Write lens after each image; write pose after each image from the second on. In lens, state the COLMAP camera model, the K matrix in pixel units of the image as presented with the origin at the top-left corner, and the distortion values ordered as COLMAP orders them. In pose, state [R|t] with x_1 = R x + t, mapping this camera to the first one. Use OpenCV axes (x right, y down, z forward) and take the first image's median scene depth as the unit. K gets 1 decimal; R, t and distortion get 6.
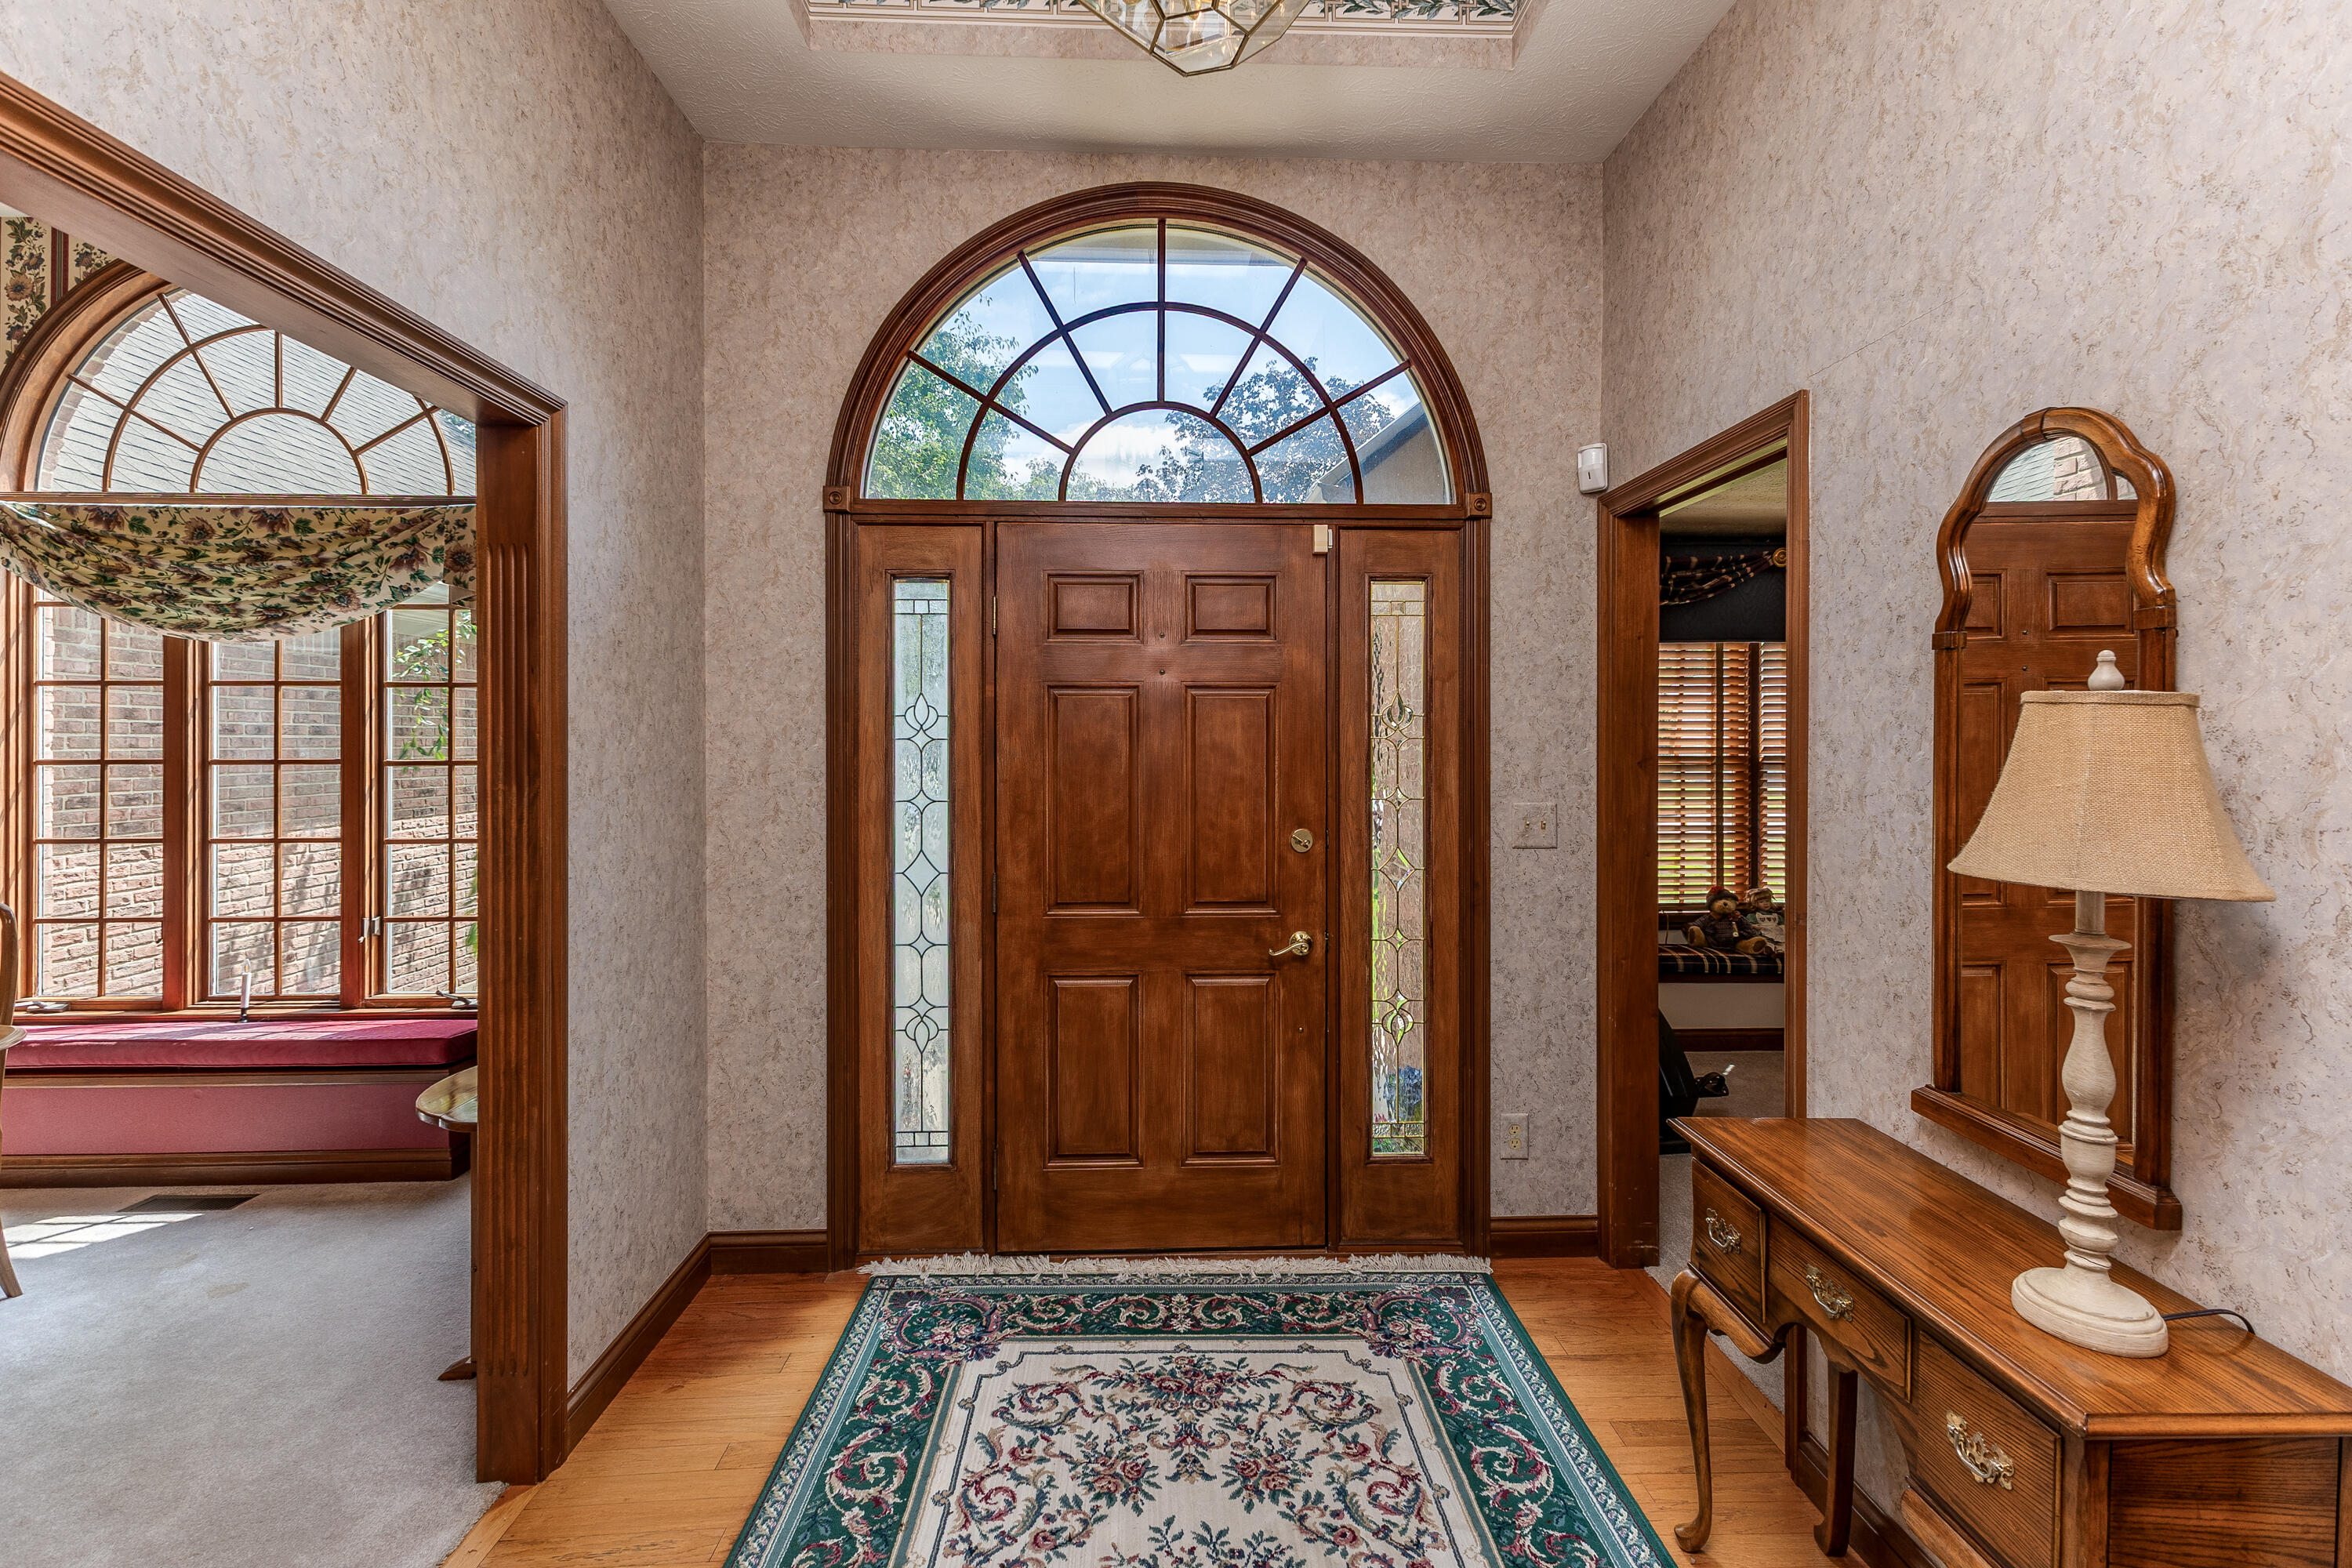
lens RADIAL K [[1015.5, 0, 1174.6], [0, 1015.5, 763.4], [0, 0, 1]] dist [-0.004599, -0.000257]
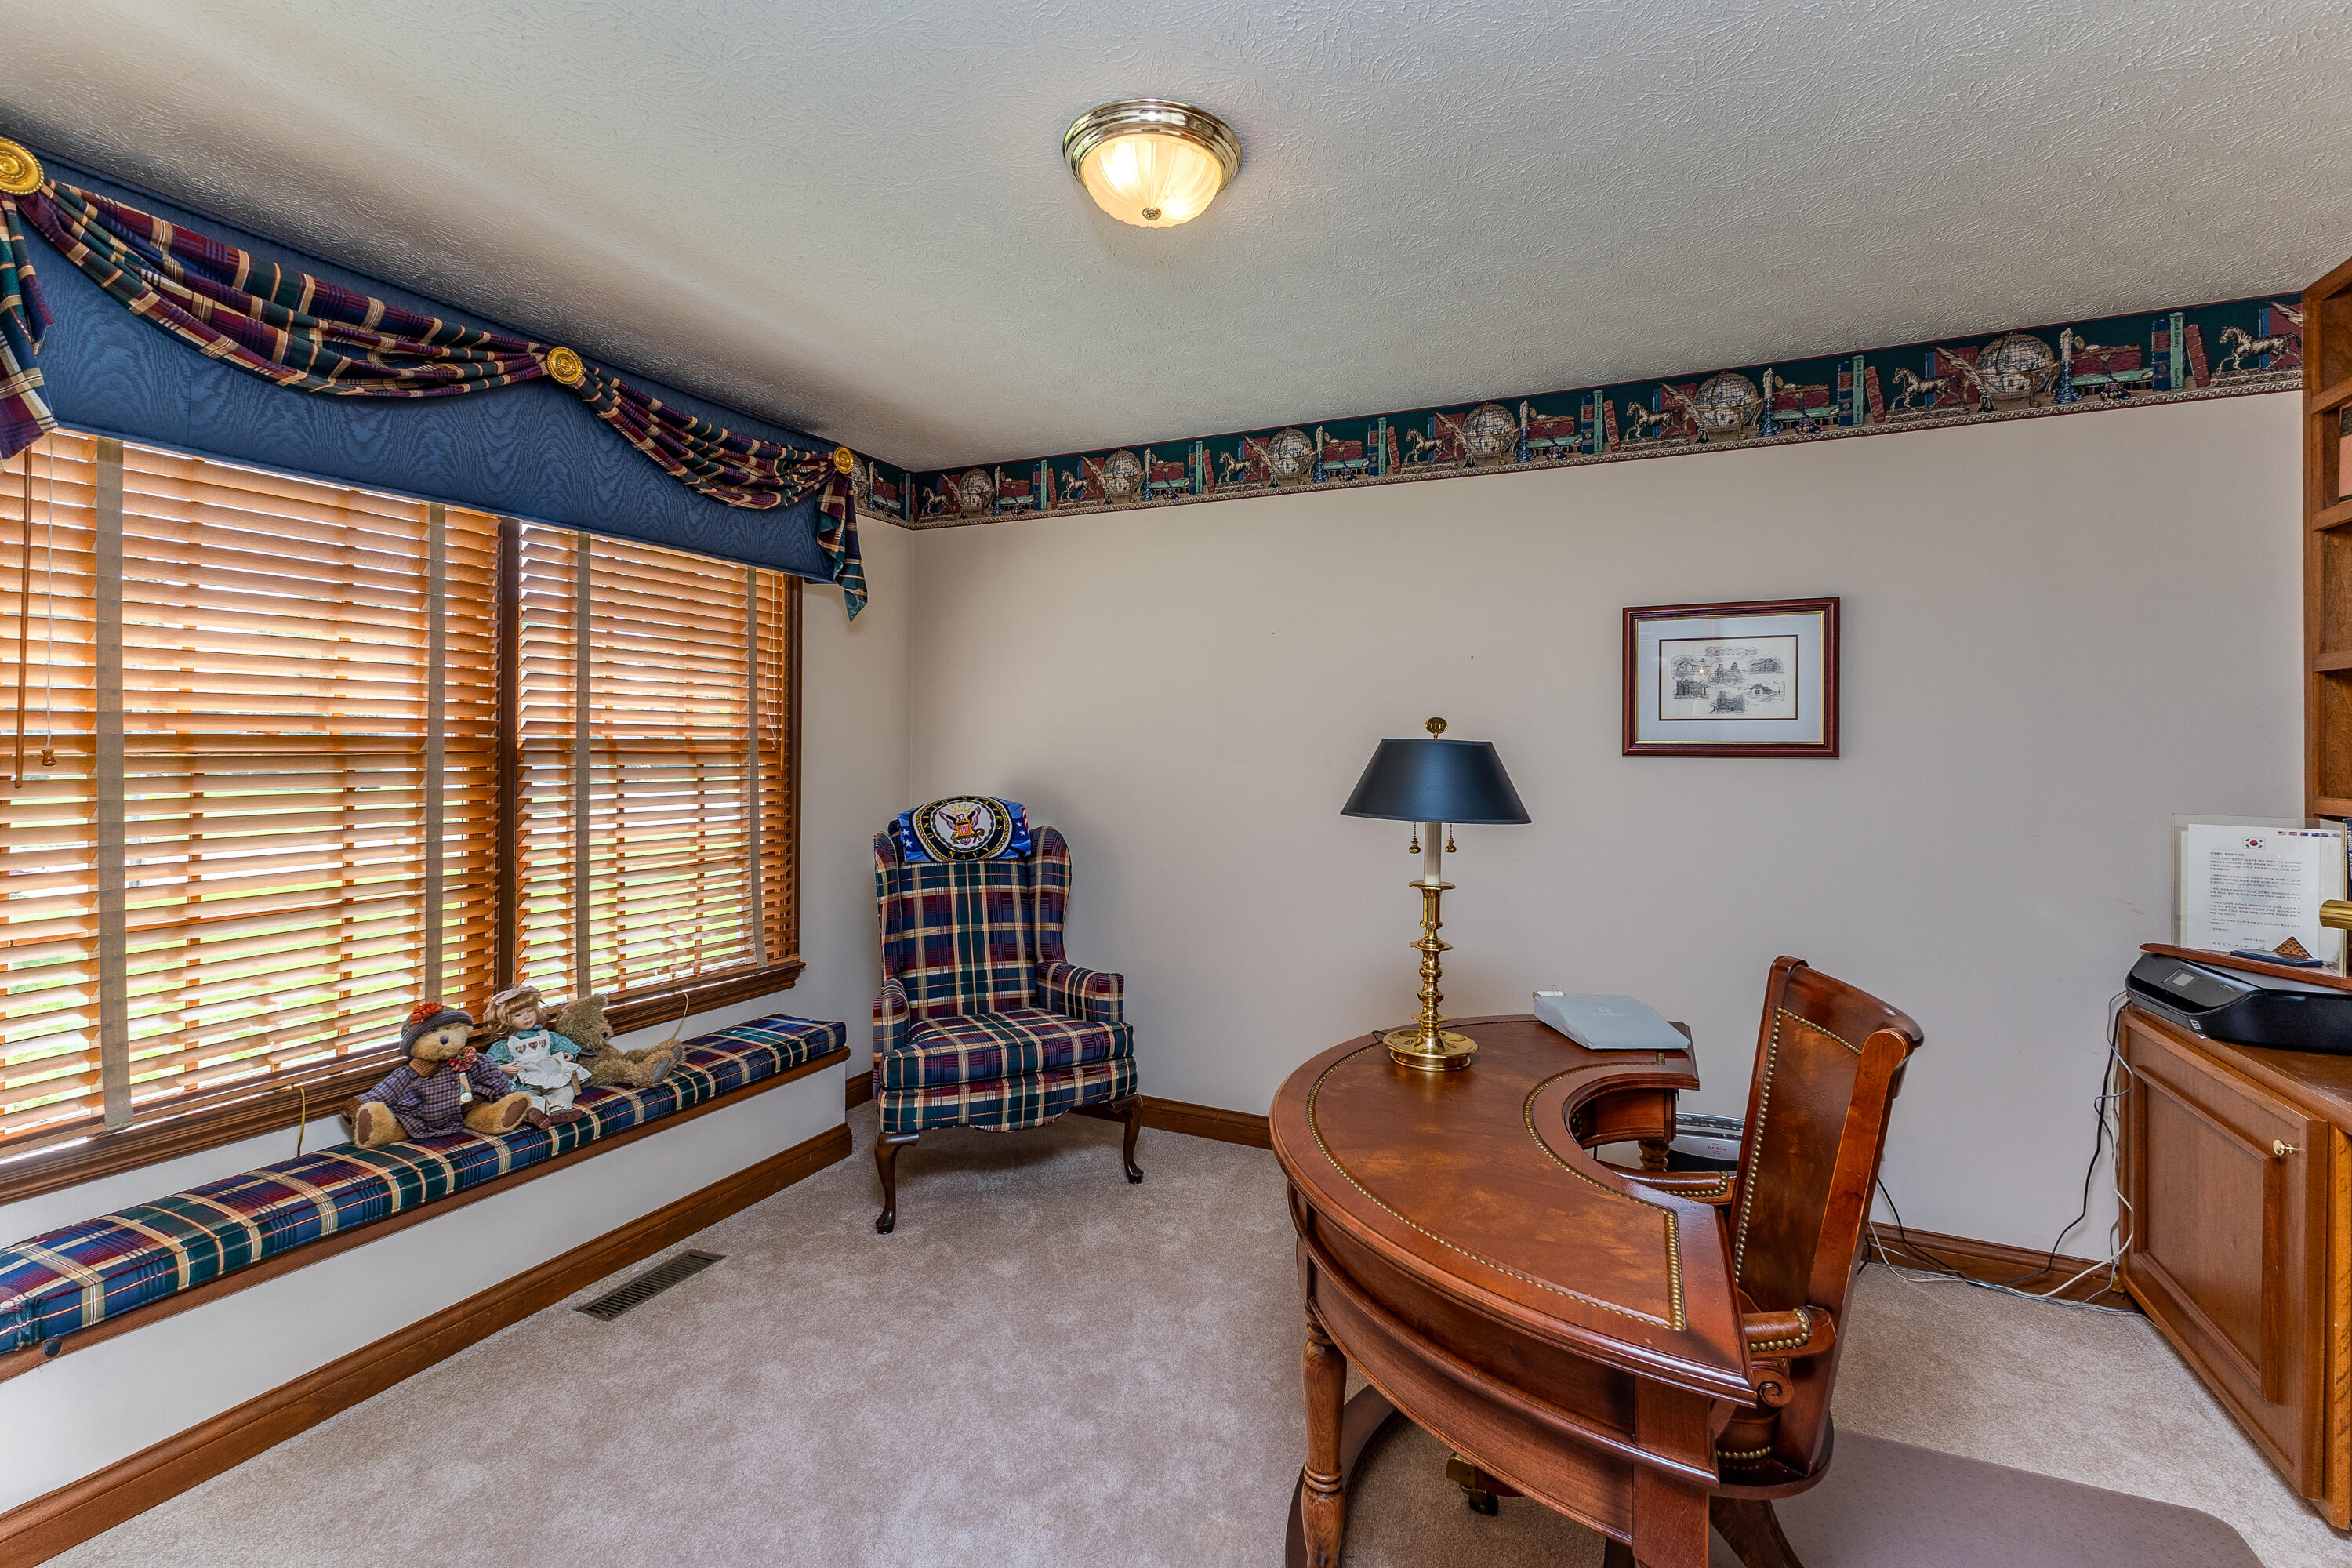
lens RADIAL K [[1015.5, 0, 1180.6], [0, 1015.5, 743.6], [0, 0, 1]] dist [-0.004599, -0.000257]
pose [[0.451834, 0.010106, 0.892045, 0.262631], [-0.003679, 0.999948, -0.009465, -0.000666], [-0.892095, 0.000995, 0.451847, 0.454803]]
